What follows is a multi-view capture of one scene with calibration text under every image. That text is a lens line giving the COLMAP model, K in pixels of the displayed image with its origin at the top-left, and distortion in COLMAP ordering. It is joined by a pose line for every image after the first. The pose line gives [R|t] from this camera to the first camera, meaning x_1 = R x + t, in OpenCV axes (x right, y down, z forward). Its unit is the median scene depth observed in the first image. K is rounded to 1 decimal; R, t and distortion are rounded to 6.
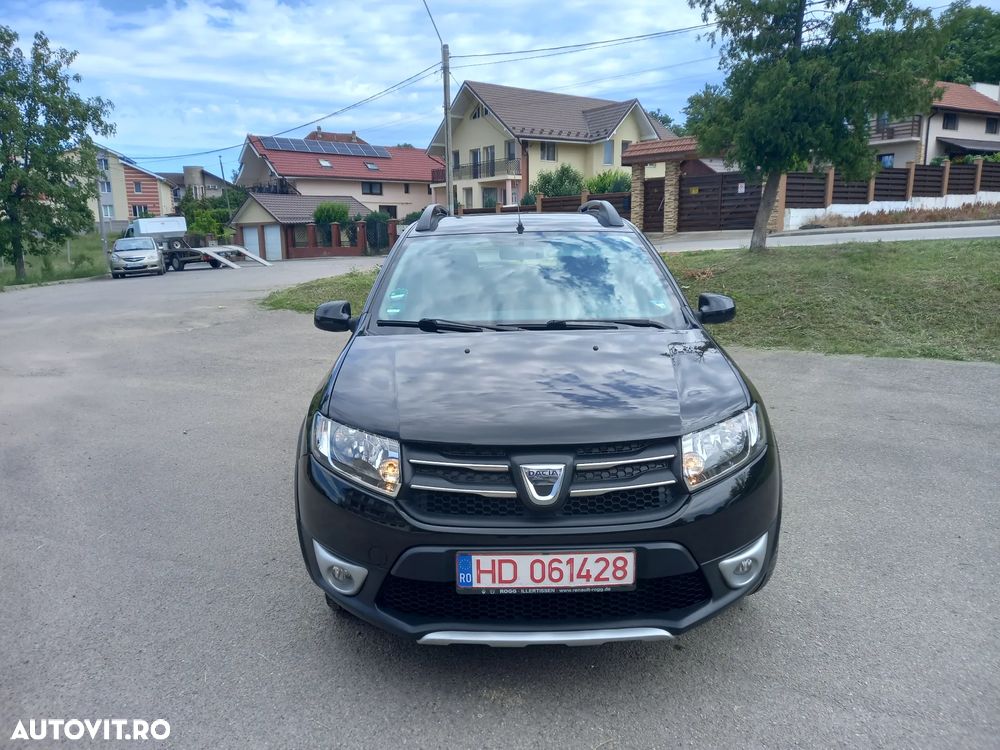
lens RADIAL K [[732.4, 0, 489.4], [0, 732.4, 382.2], [0, 0, 1]] dist [0.067827, -0.061336]
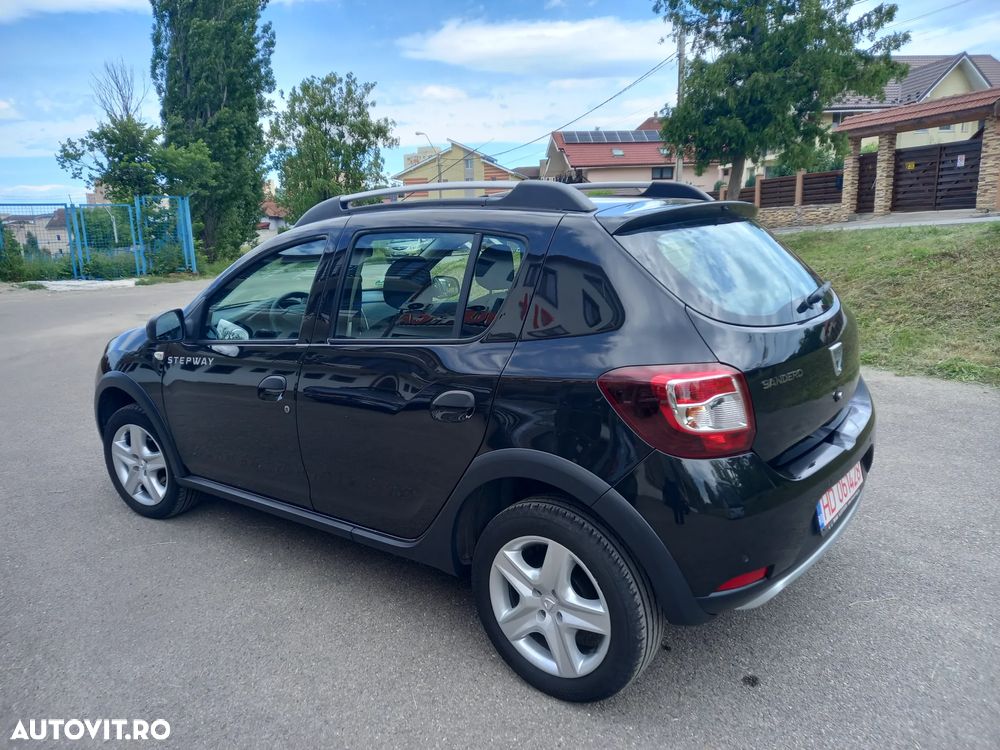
lens RADIAL K [[732.4, 0, 502.8], [0, 732.4, 368.5], [0, 0, 1]] dist [0.067827, -0.061336]
pose [[0.879694, 0.077644, -0.469158, 0.275594], [-0.074862, 0.996890, 0.024612, -0.001523], [0.469610, 0.013471, 0.882771, -0.016311]]
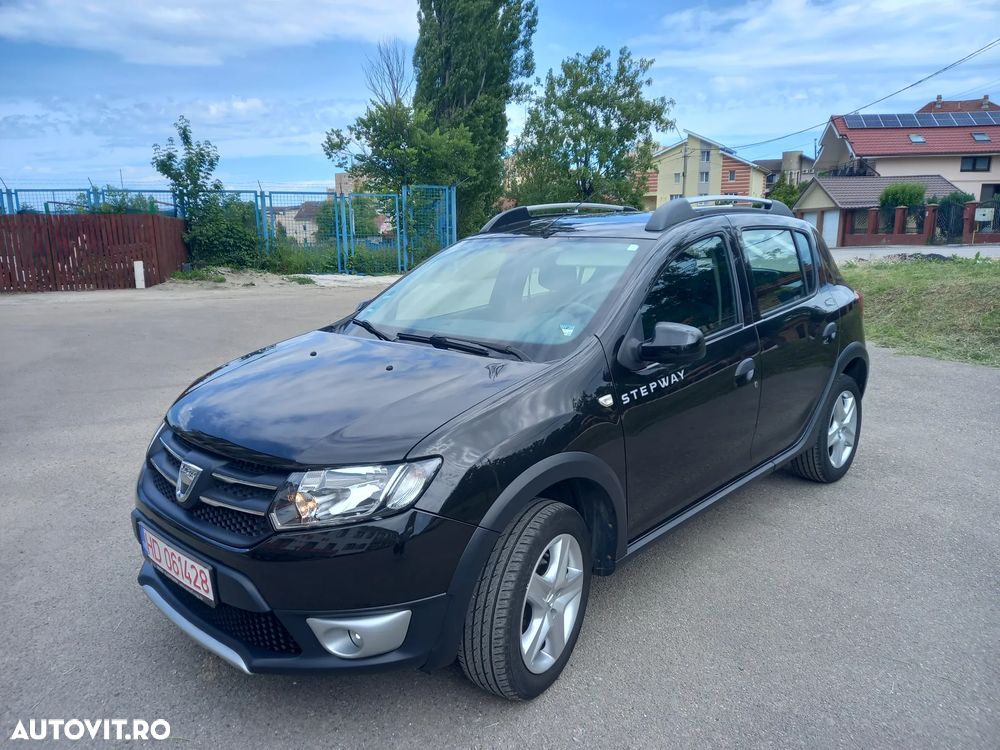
lens RADIAL K [[732.4, 0, 496.9], [0, 732.4, 374.6], [0, 0, 1]] dist [0.067827, -0.061336]
pose [[0.717234, 0.145838, -0.681401, 0.106425], [-0.139113, 0.988137, 0.065060, -0.013737], [0.682805, 0.048128, 0.729013, 0.050544]]
